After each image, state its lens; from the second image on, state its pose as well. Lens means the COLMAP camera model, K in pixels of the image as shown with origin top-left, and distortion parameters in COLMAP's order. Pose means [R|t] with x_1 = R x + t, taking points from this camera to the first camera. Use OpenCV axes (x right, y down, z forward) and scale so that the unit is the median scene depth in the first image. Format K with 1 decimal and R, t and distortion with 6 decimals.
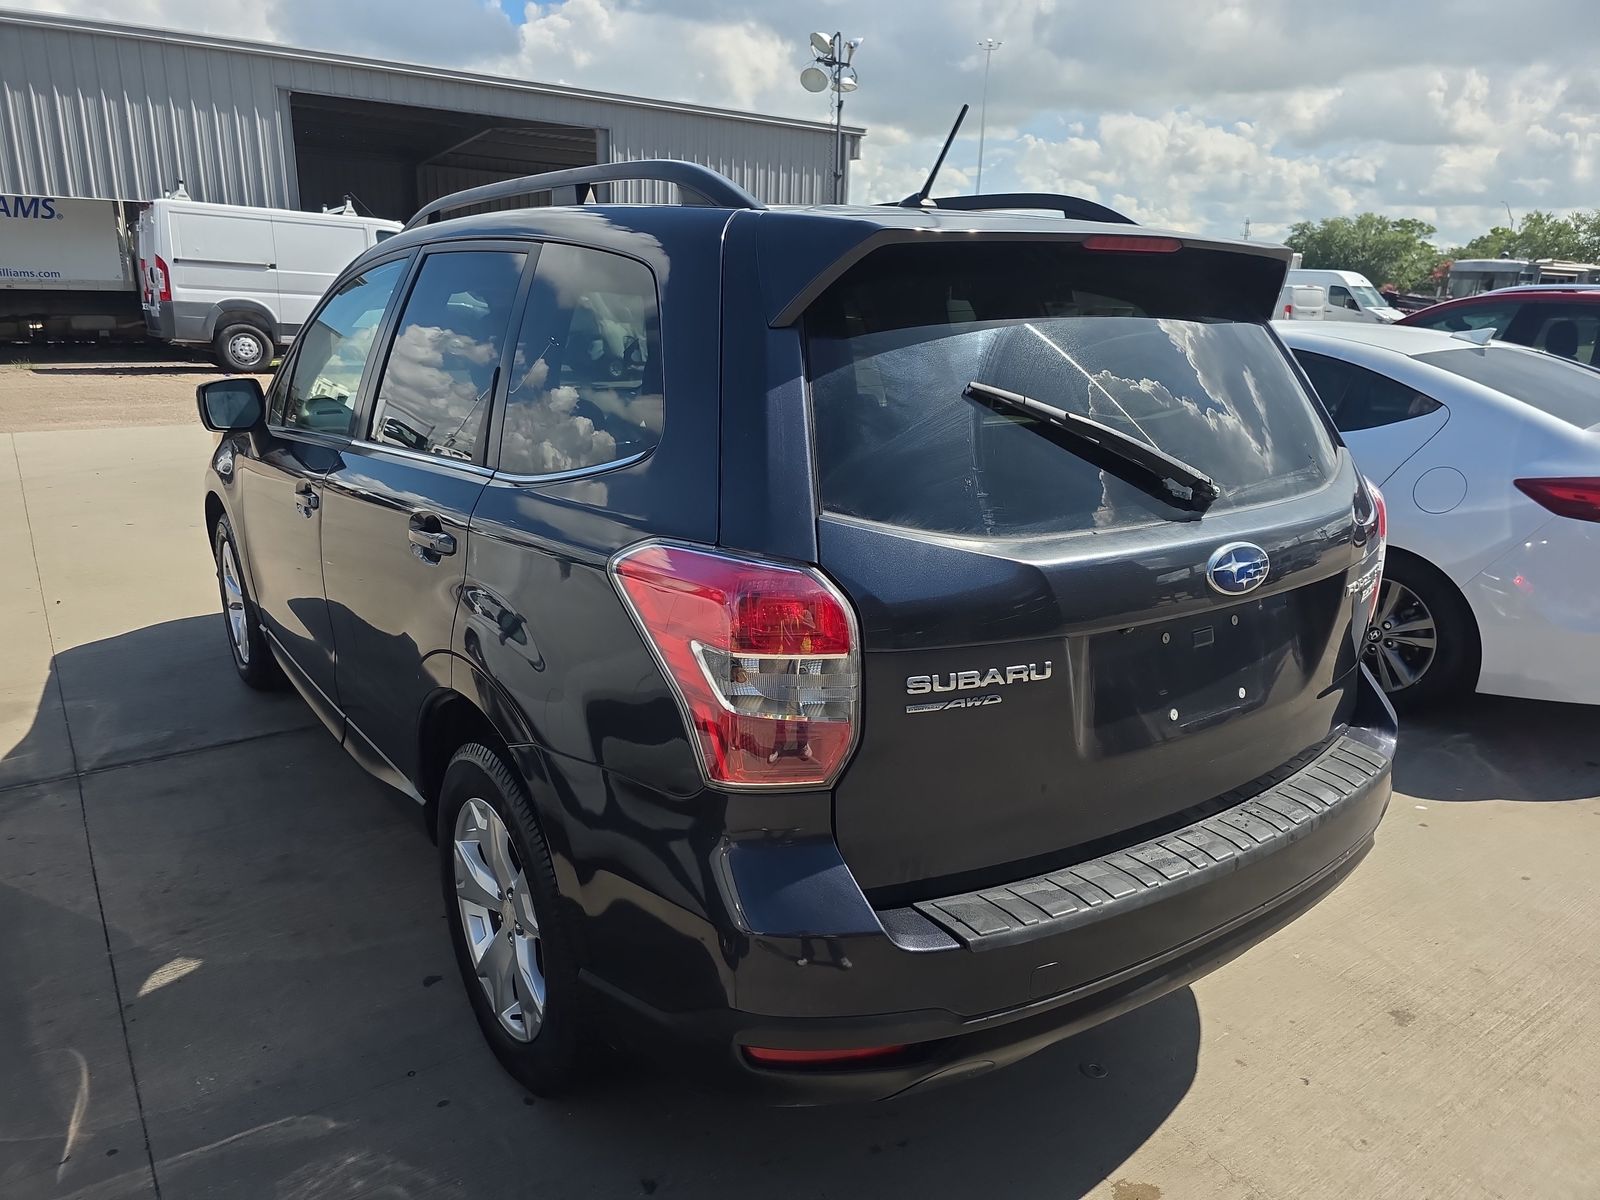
lens RADIAL K [[1051.2, 0, 801.6], [0, 1051.2, 585.2], [0, 0, 1]] dist [0.031496, -0.000069]
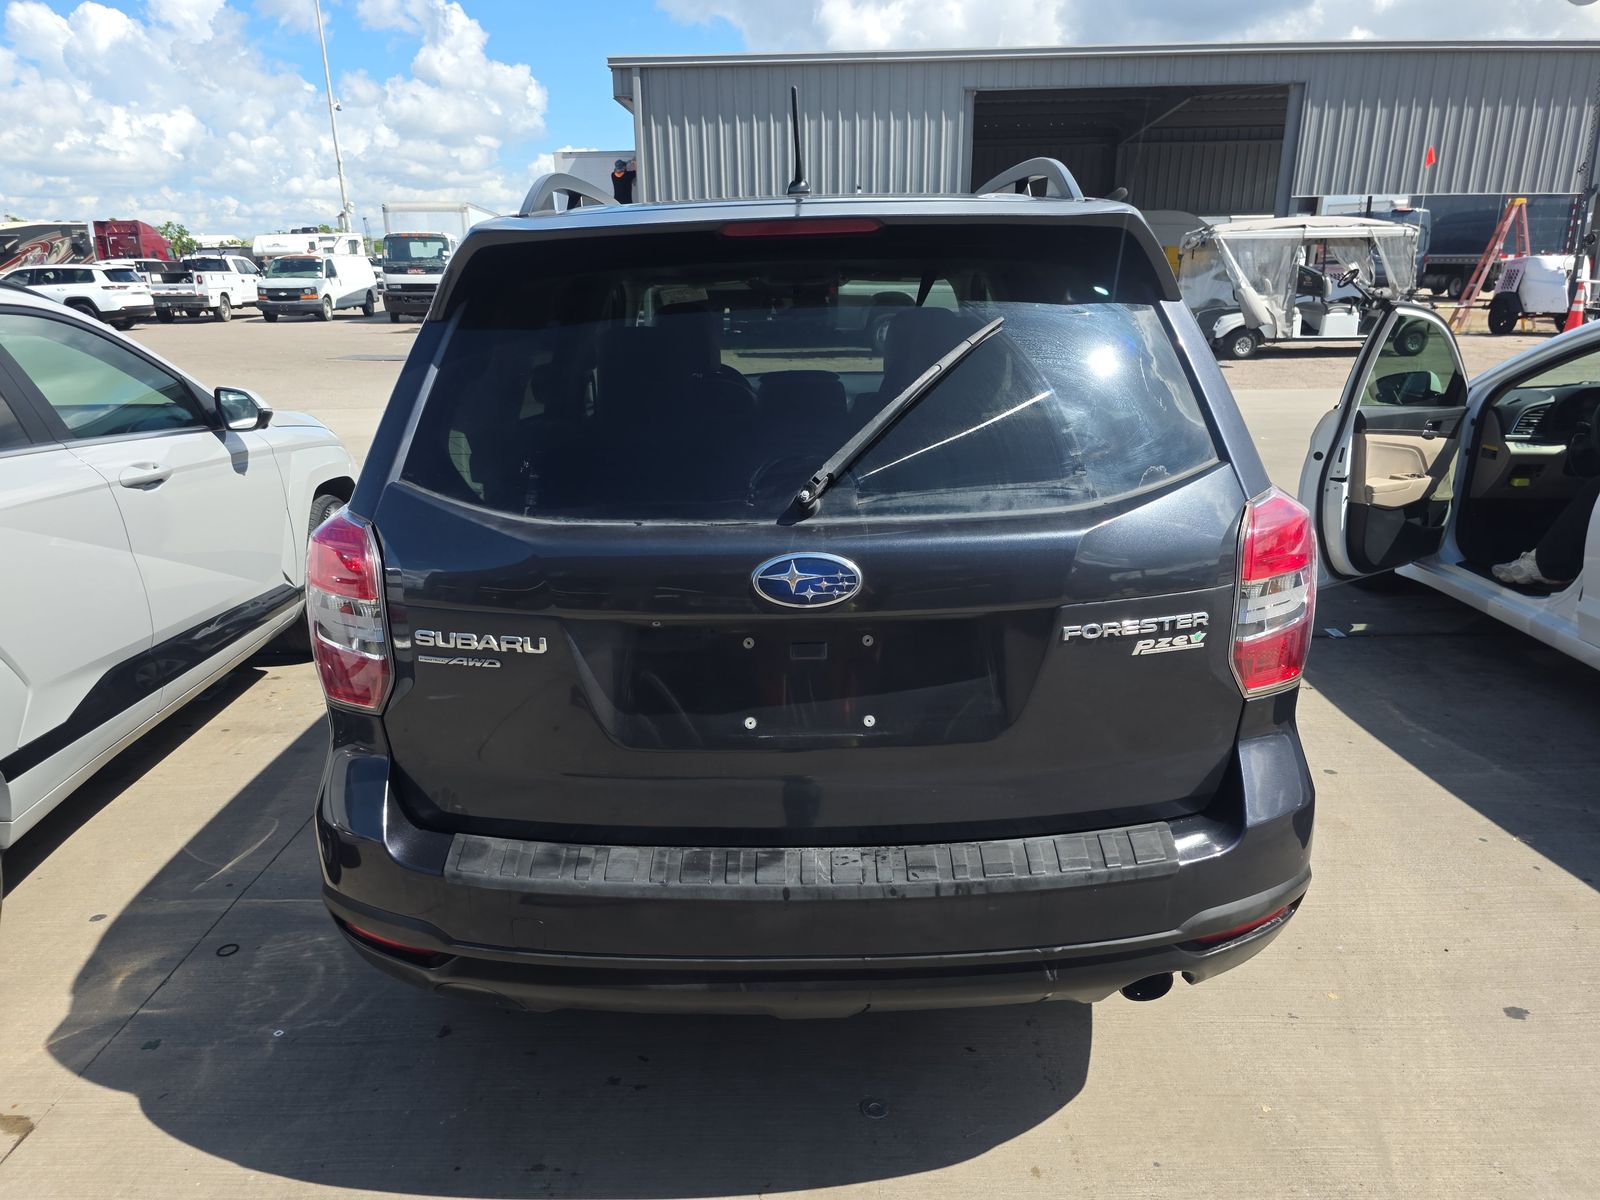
lens RADIAL K [[1076.7, 0, 800.0], [0, 1076.7, 600.0], [0, 0, 1]] dist [0.036704, -0.041696]
pose [[0.825925, 0.127601, -0.549150, 0.946433], [-0.114447, 0.991717, 0.058307, -0.053737], [0.552041, 0.014691, 0.833687, 0.207071]]
